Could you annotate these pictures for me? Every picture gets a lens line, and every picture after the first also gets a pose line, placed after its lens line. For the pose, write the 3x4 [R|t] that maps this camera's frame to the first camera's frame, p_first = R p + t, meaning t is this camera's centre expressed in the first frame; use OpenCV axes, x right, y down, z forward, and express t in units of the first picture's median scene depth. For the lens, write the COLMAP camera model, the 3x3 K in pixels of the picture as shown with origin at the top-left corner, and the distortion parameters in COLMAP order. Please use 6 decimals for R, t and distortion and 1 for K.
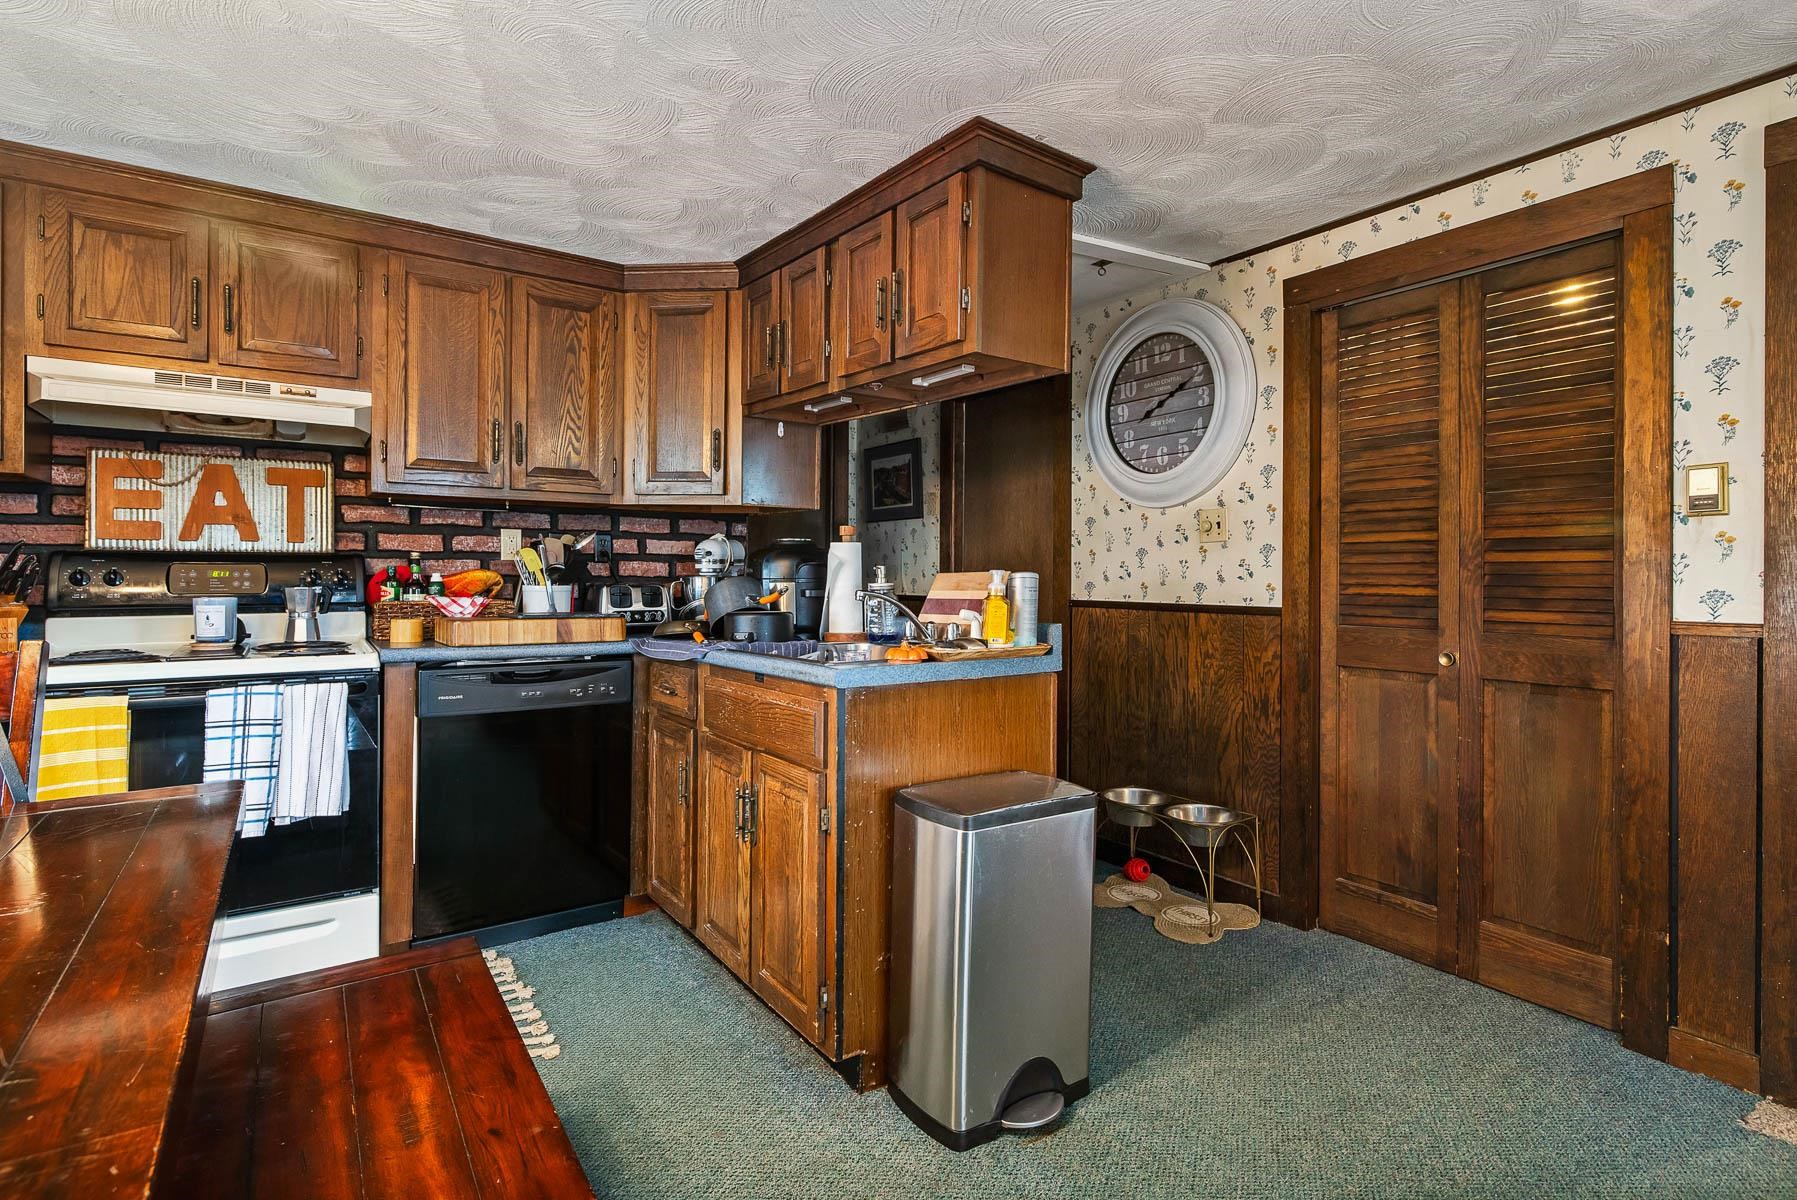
lens RADIAL K [[872.7, 0, 897.7], [0, 872.7, 583.4], [0, 0, 1]] dist [-0.000606, -0.000004]
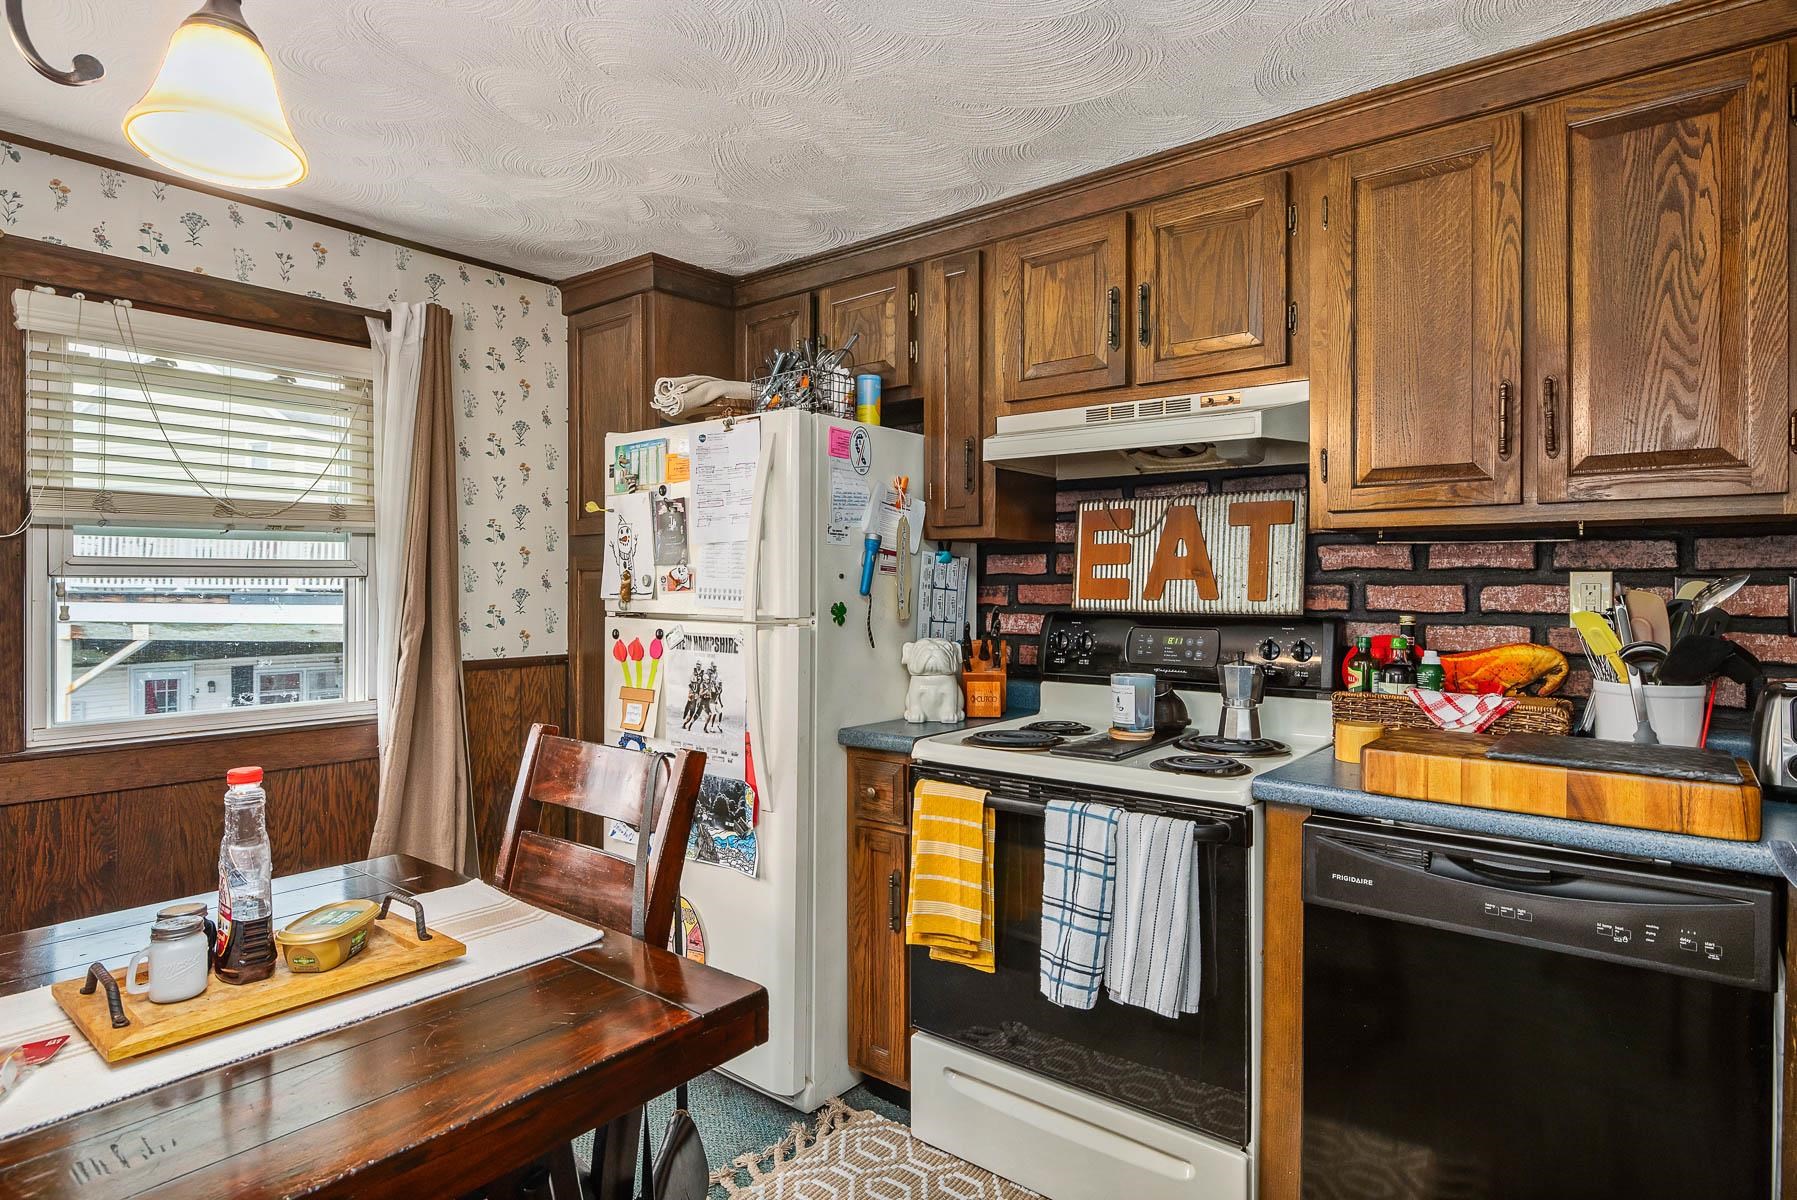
lens RADIAL K [[973.2, 0, 898.0], [0, 973.2, 587.4], [0, 0, 1]] dist [-0.003031, -0.001149]
pose [[0.294435, -0.002878, -0.955667, 0.014014], [-0.013433, 0.999884, -0.007150, -0.047678], [0.955577, 0.014943, 0.294362, 0.455669]]
